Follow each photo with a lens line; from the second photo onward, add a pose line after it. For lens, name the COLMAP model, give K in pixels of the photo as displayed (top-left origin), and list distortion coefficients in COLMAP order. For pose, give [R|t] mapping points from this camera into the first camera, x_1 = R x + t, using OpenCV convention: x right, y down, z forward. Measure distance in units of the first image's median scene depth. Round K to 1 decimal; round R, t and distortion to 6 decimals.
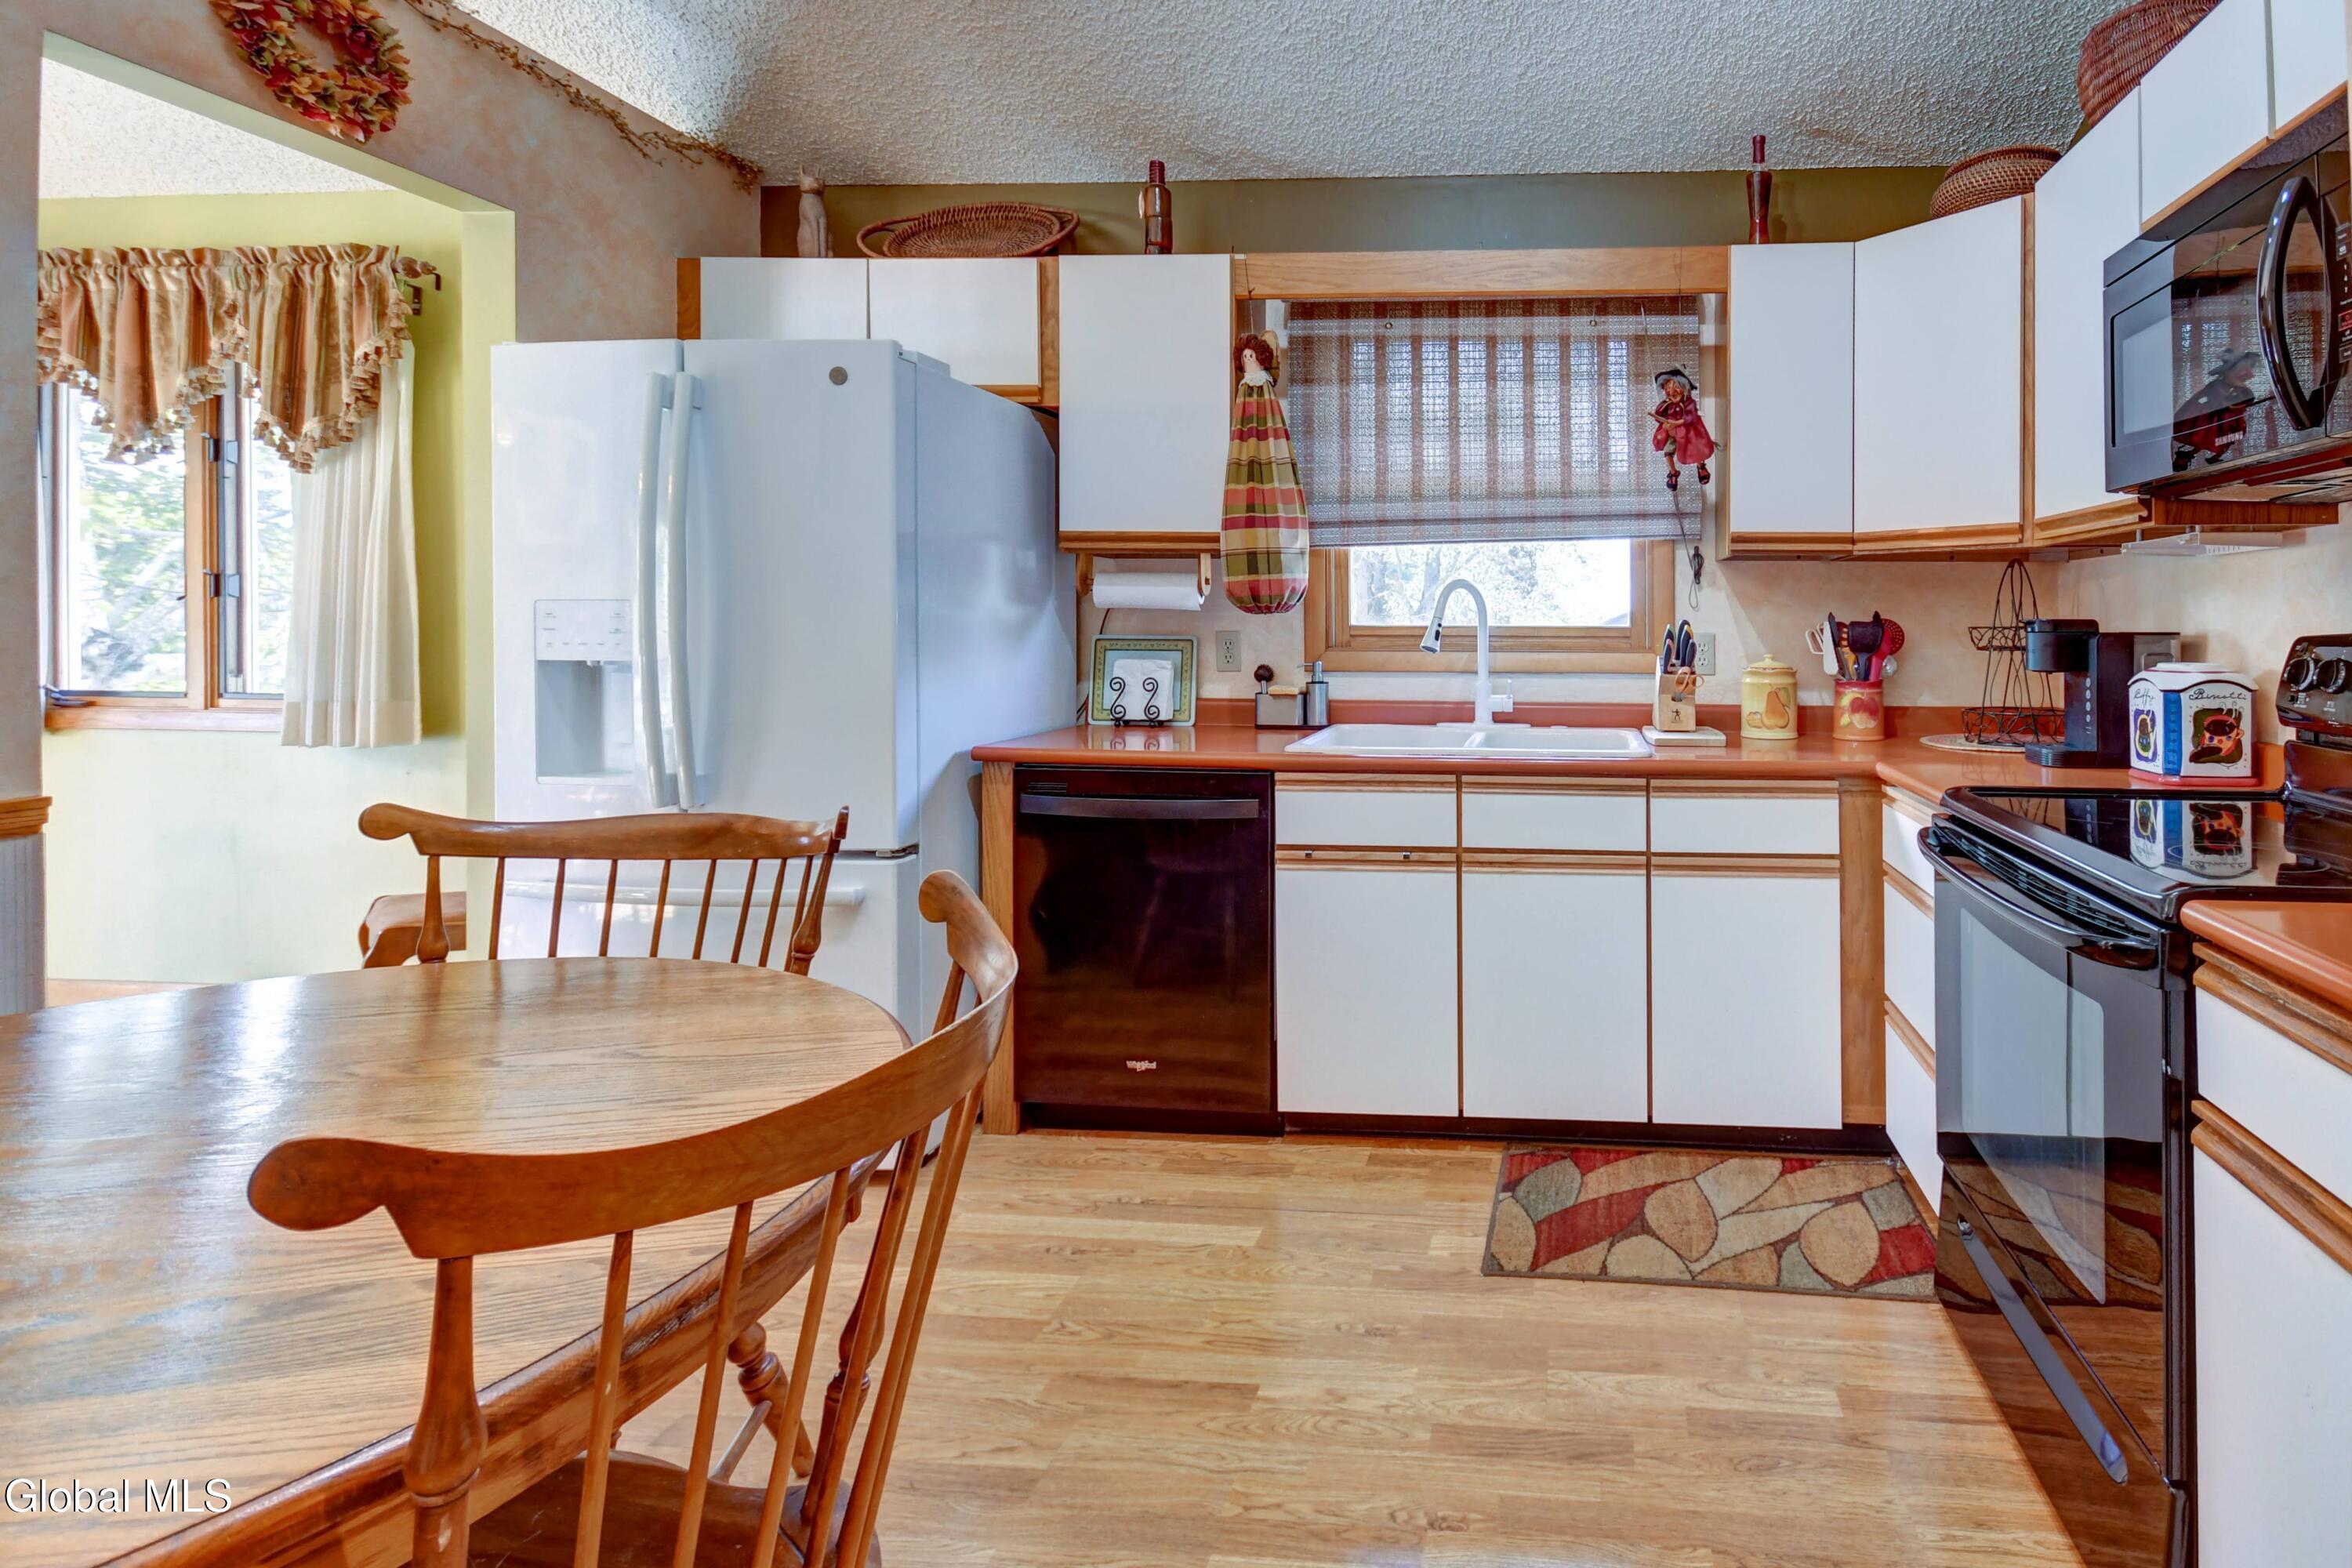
lens RADIAL K [[1117.4, 0, 1184.1], [0, 1117.4, 705.7], [0, 0, 1]] dist [0.000269, 0.000694]
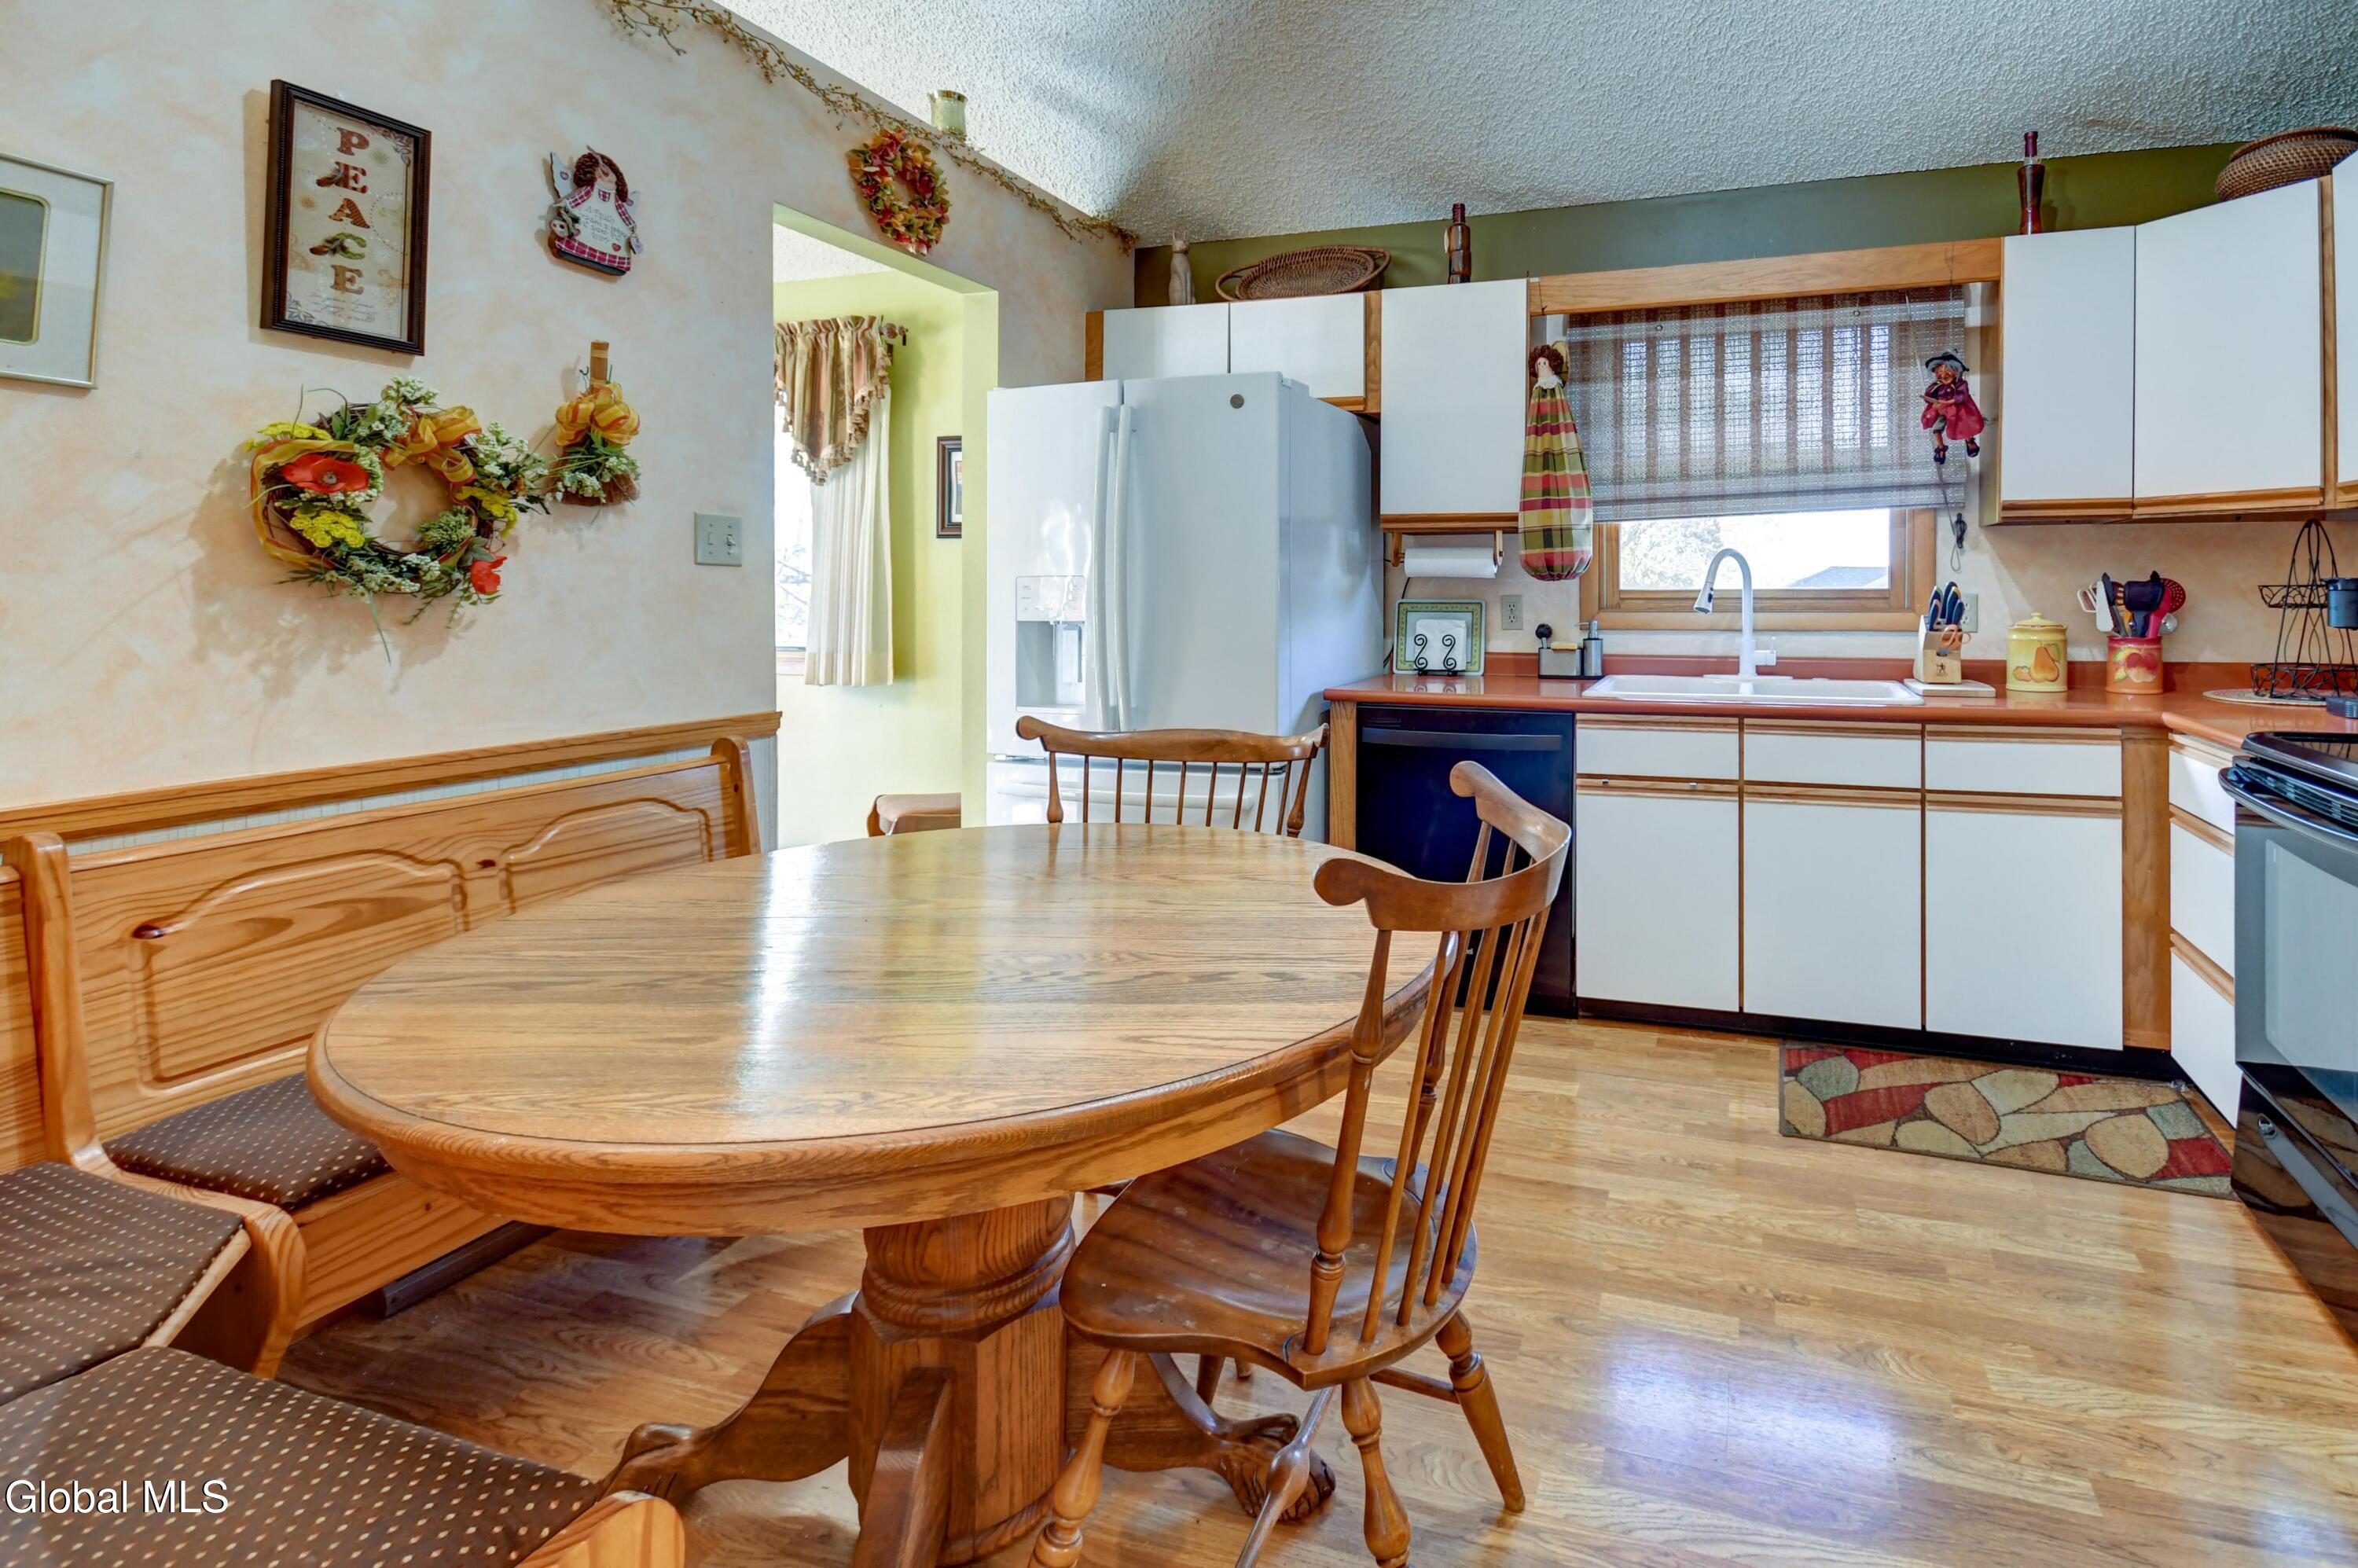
lens RADIAL K [[1011.6, 0, 1177.1], [0, 1011.6, 666.9], [0, 0, 1]] dist [0.004134, -0.000299]
pose [[0.981674, 0.005054, -0.190501, -0.119718], [-0.004568, 0.999985, 0.002990, 0.008080], [0.190514, -0.002065, 0.981682, -0.133806]]
